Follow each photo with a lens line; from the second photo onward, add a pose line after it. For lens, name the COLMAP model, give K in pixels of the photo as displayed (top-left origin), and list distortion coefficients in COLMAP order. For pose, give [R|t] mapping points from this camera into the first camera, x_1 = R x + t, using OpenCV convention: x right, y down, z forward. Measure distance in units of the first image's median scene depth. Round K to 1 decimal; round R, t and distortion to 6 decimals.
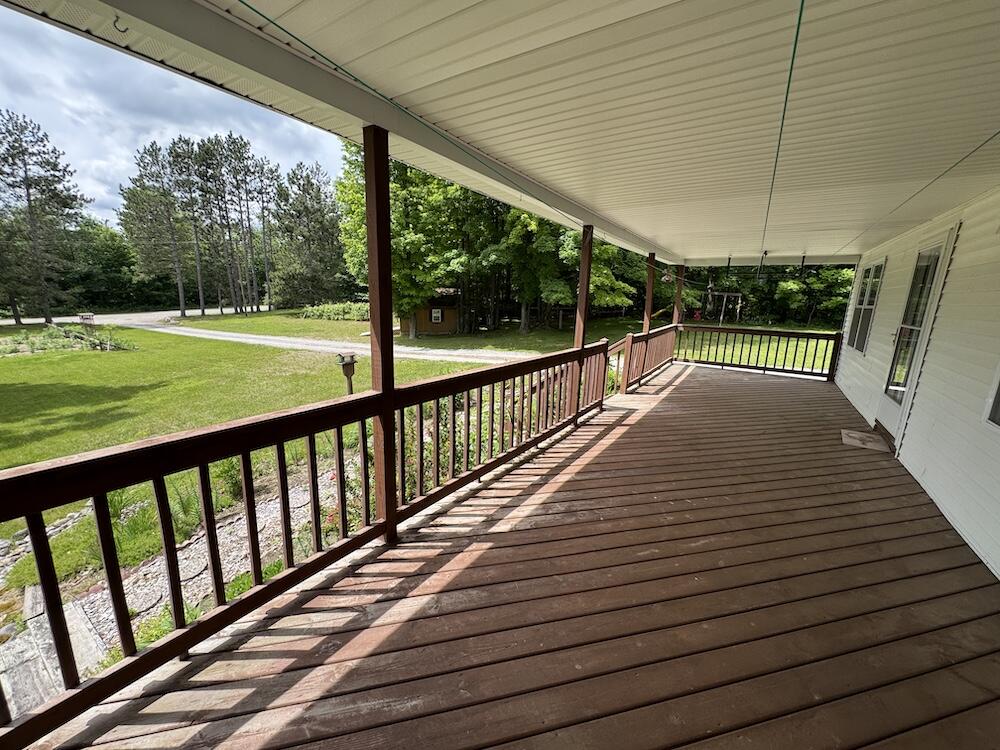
lens RADIAL K [[400.6, 0, 500.5], [0, 400.6, 374.9], [0, 0, 1]] dist [-0.002451, 0.000008]
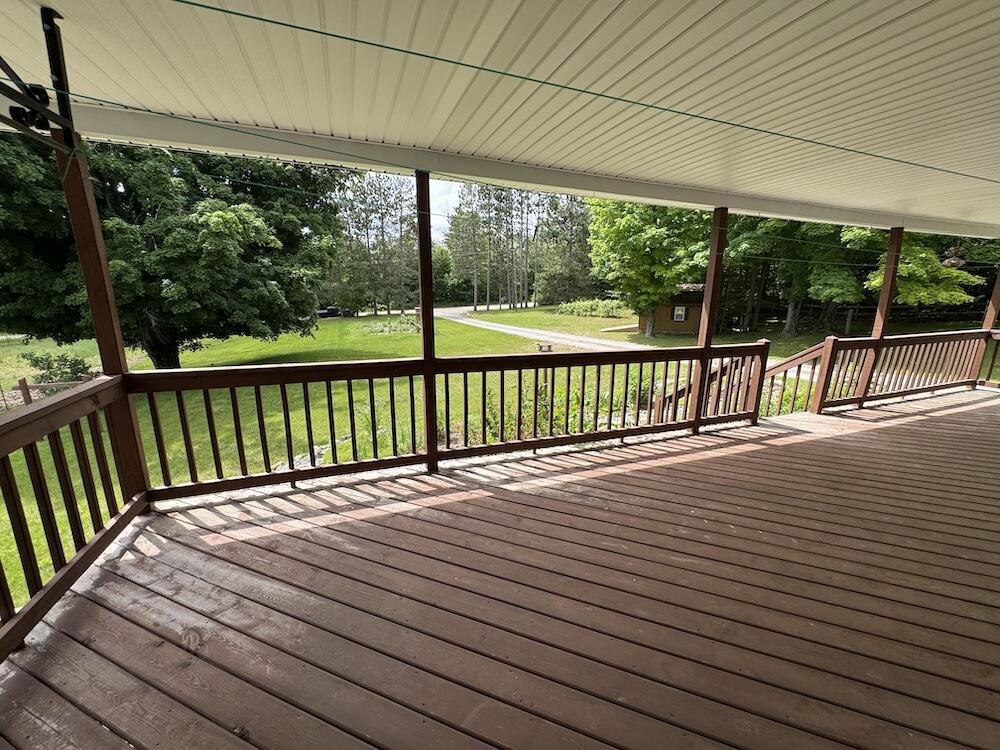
lens RADIAL K [[400.6, 0, 499.9], [0, 400.6, 374.9], [0, 0, 1]] dist [-0.002451, 0.000008]
pose [[0.810949, 0.106569, -0.575330, 0.065551], [-0.103383, 0.993901, 0.038380, 0.001682], [0.575911, 0.028355, 0.817020, 0.001791]]
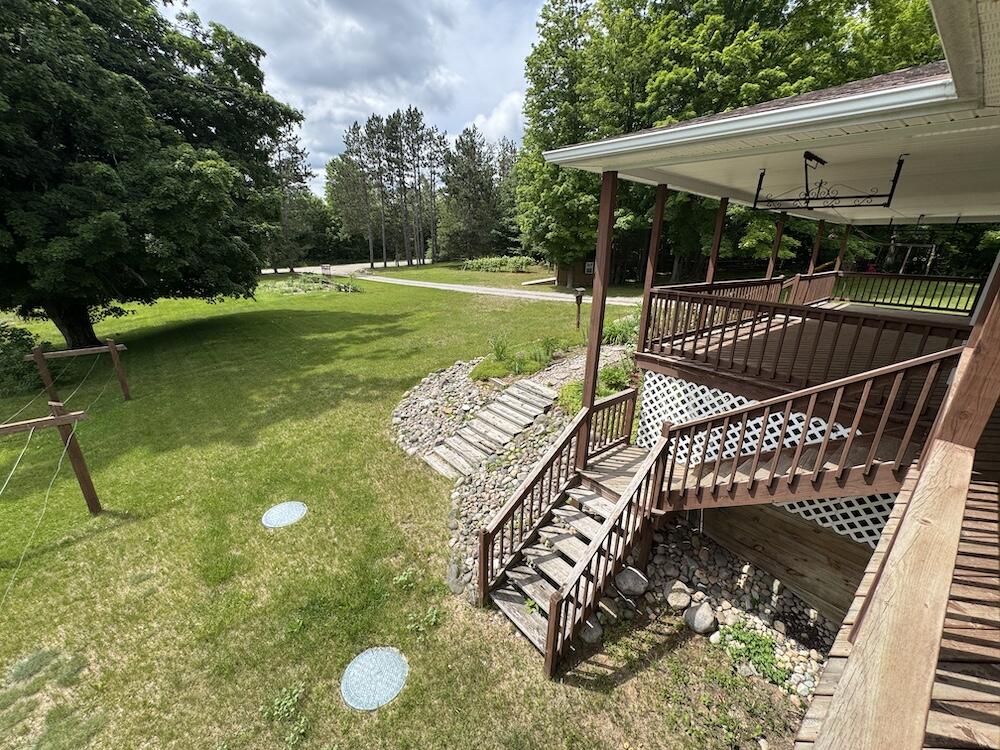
lens RADIAL K [[400.6, 0, 499.1], [0, 400.6, 375.5], [0, 0, 1]] dist [-0.002451, 0.000008]
pose [[0.957676, 0.079331, -0.276699, -0.084255], [-0.048448, 0.991982, 0.116724, 0.041372], [0.283741, -0.098378, 0.953841, -0.217469]]
